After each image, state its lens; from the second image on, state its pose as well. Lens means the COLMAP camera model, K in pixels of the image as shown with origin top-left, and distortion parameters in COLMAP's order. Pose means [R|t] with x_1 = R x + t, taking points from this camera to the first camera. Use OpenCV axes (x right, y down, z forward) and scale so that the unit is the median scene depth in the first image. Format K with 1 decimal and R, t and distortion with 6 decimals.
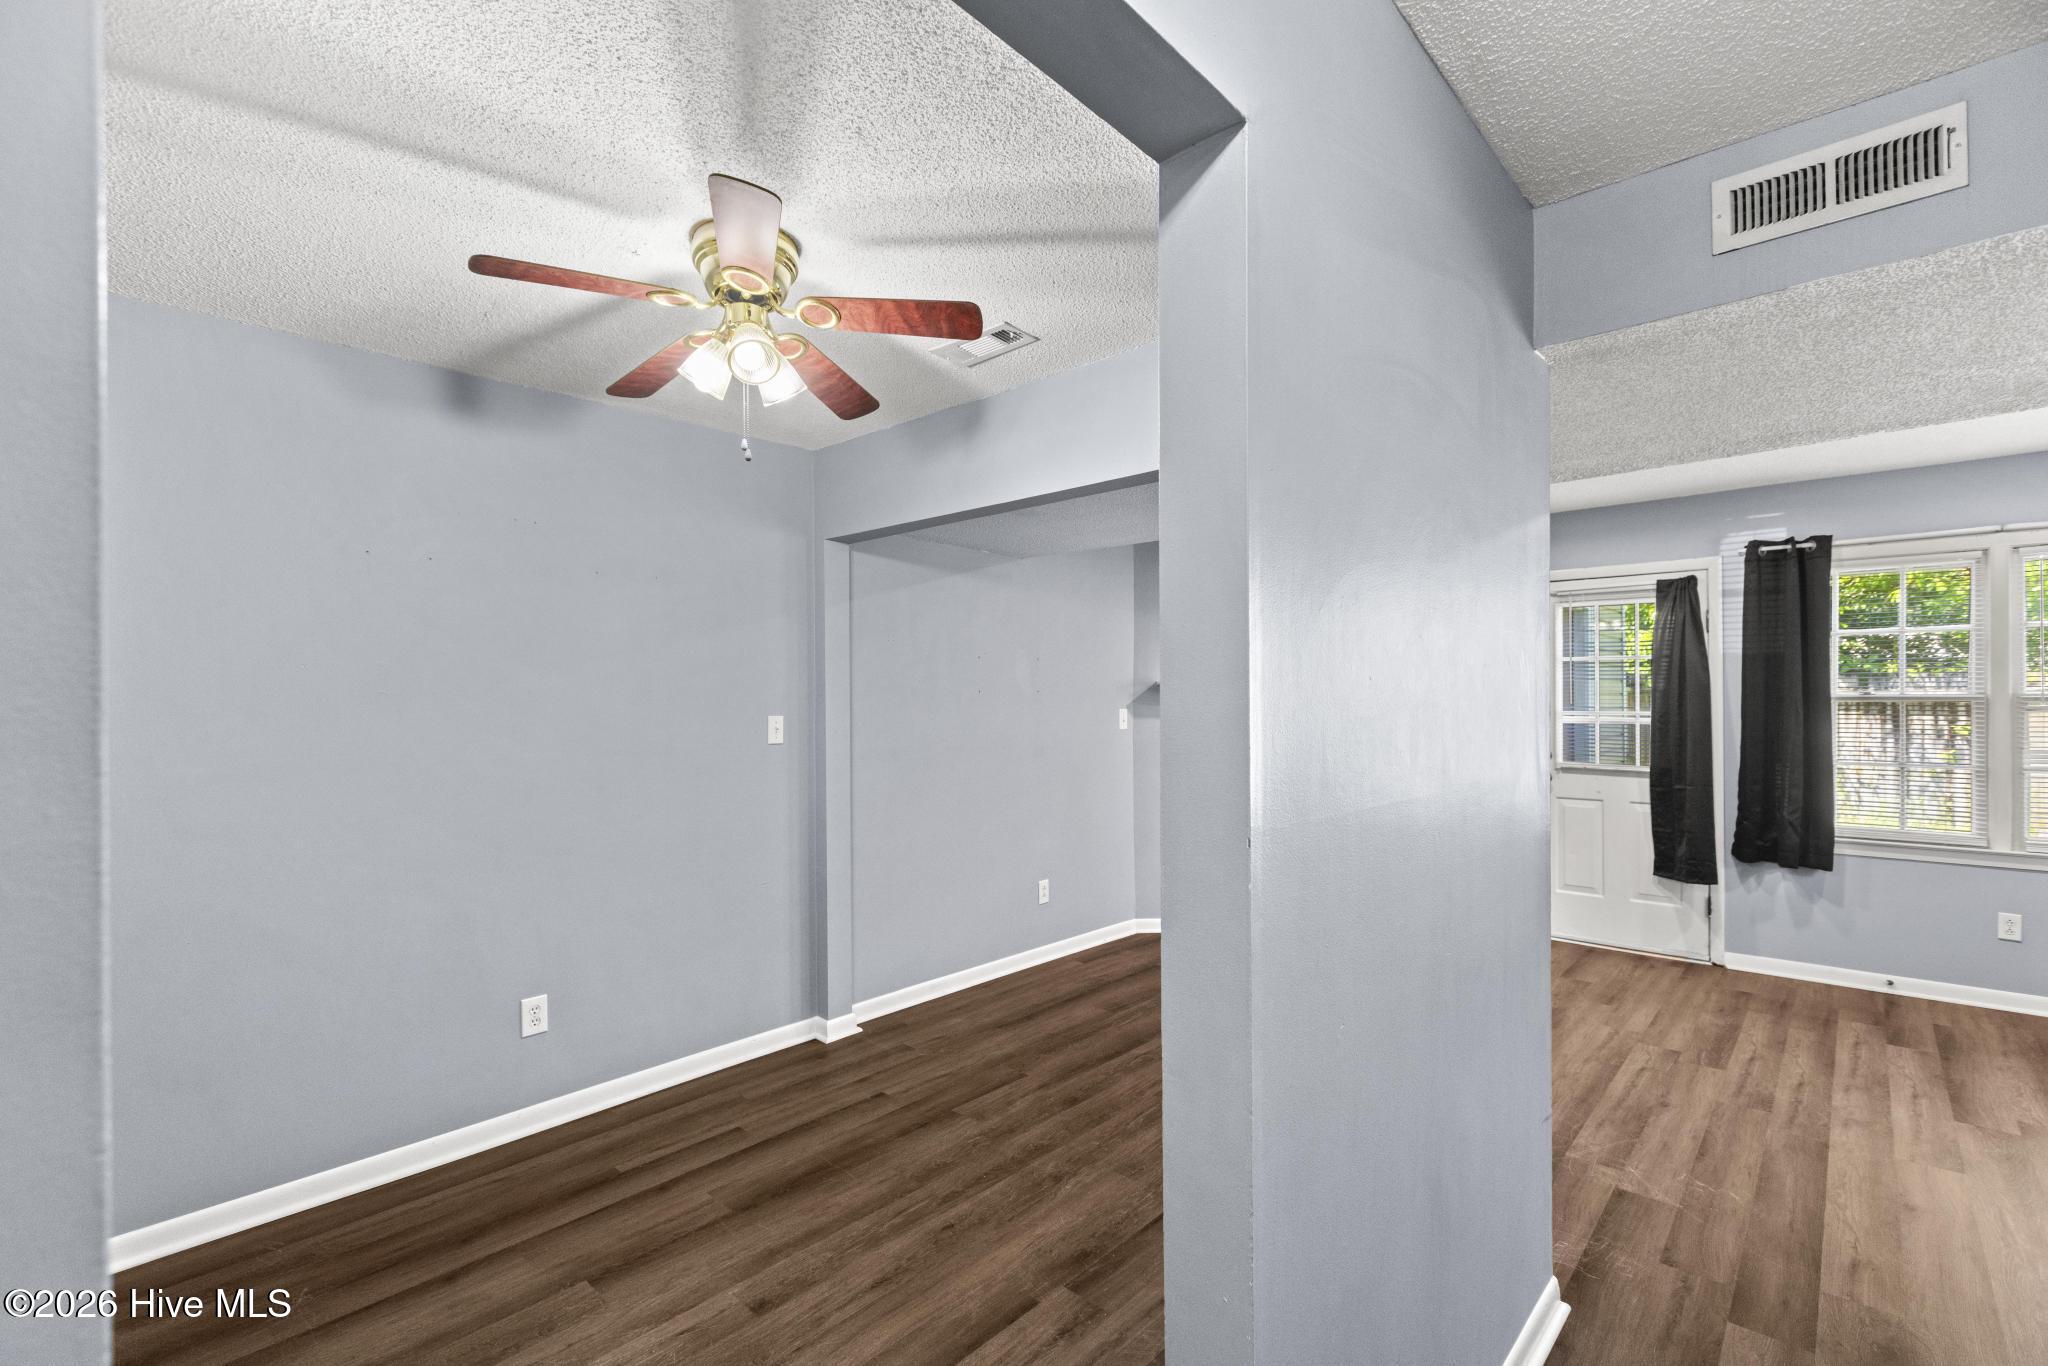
lens RADIAL K [[909.8, 0, 1027.8], [0, 909.8, 696.8], [0, 0, 1]] dist [0.005289, -0.002137]
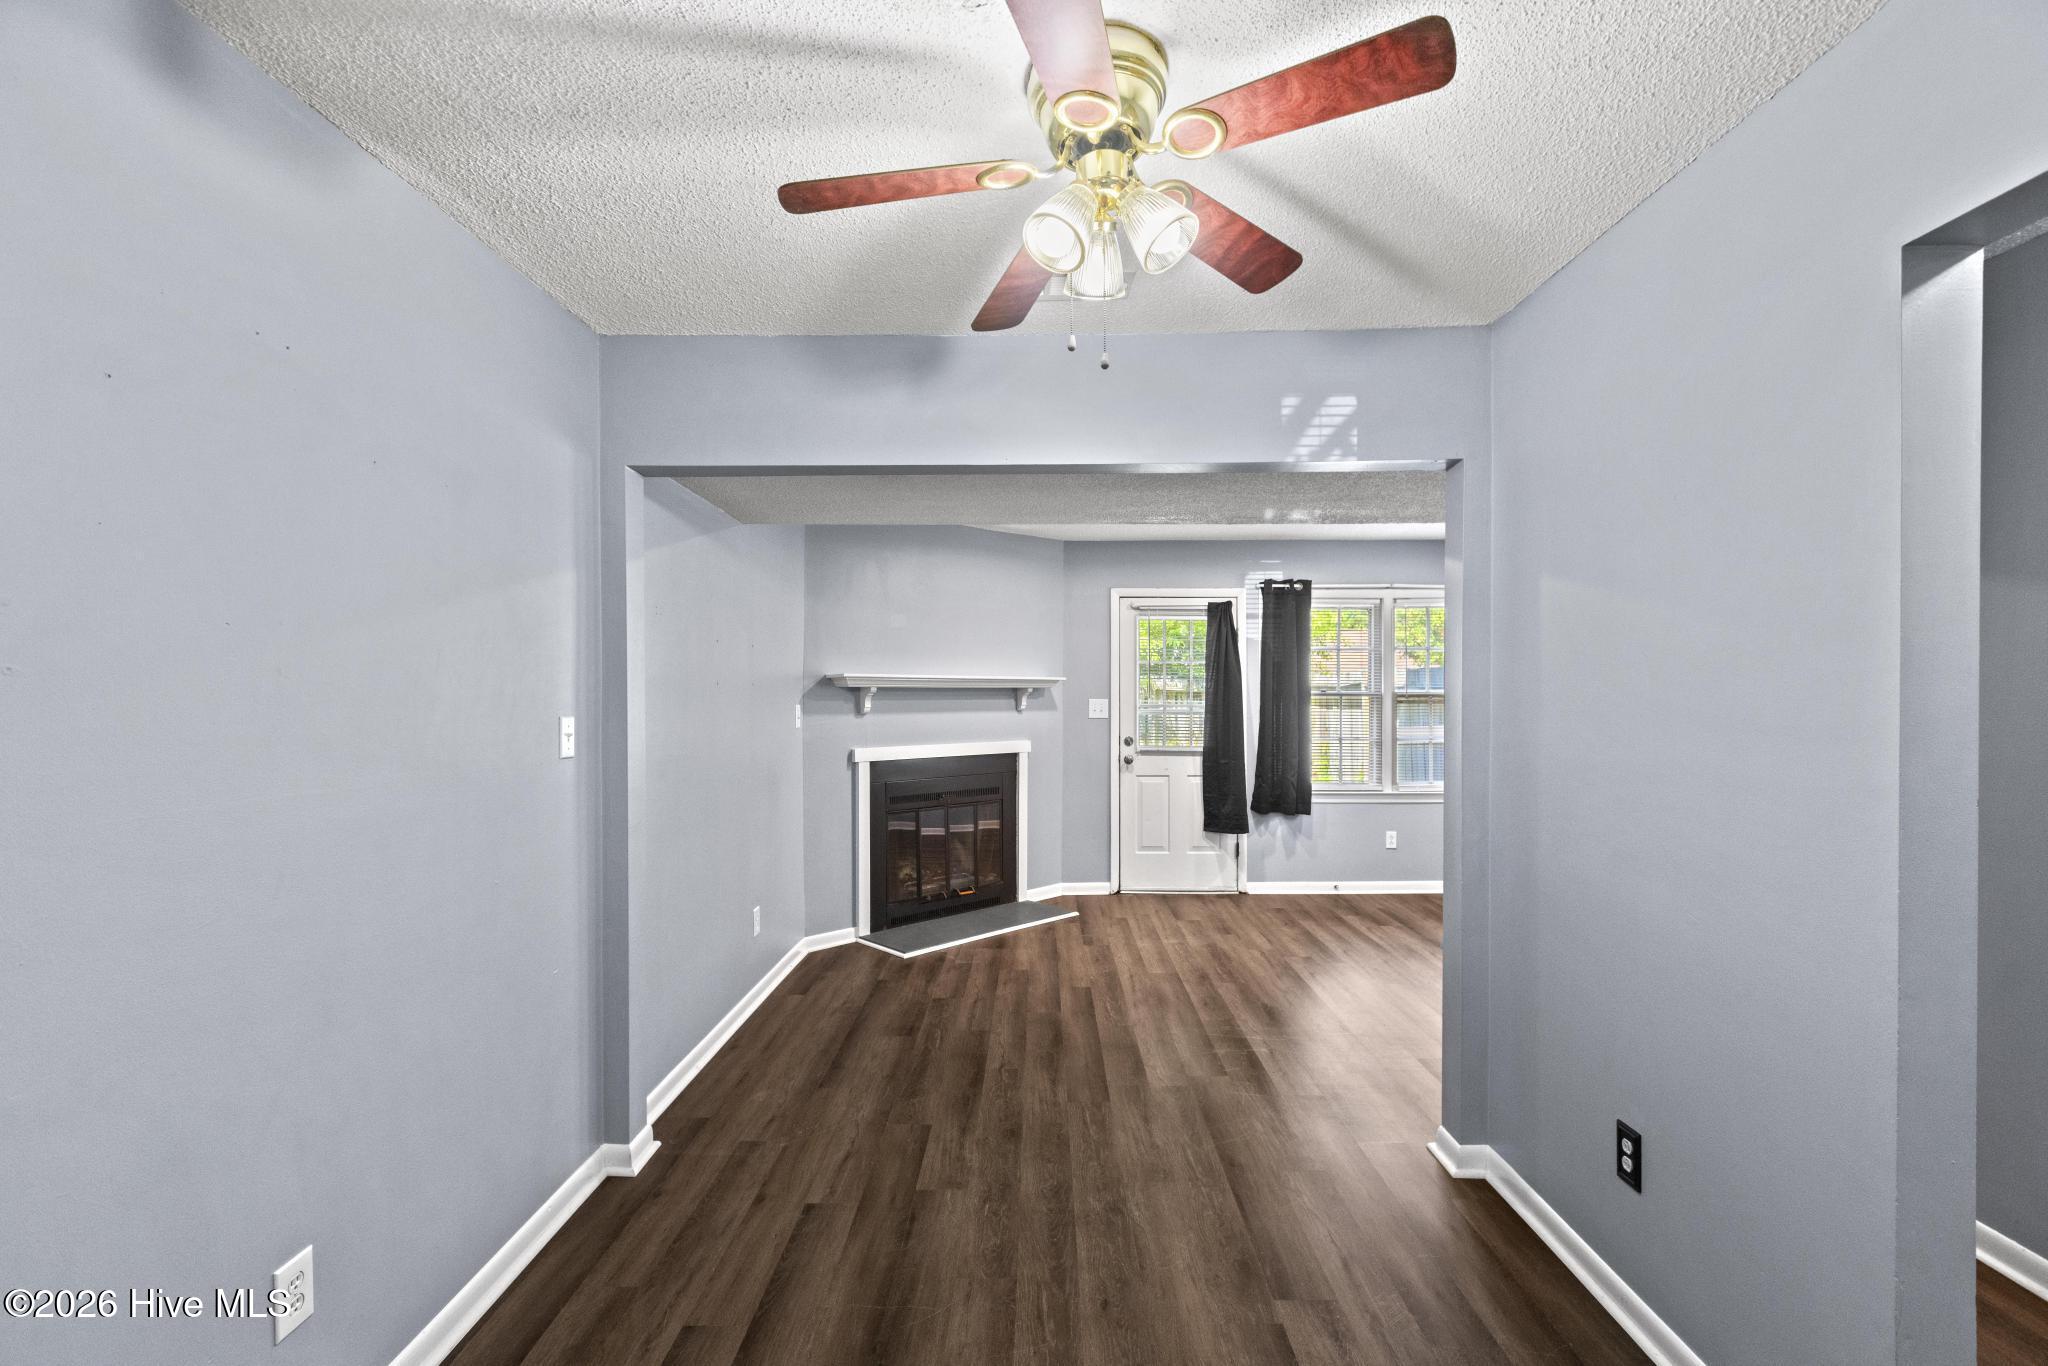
lens RADIAL K [[909.8, 0, 1029.5], [0, 909.8, 700.2], [0, 0, 1]] dist [0.005289, -0.002137]
pose [[0.745912, -0.001650, 0.666043, -0.407851], [-0.003267, 0.999976, 0.006135, 0.003746], [-0.666037, -0.006752, 0.745889, 0.234562]]
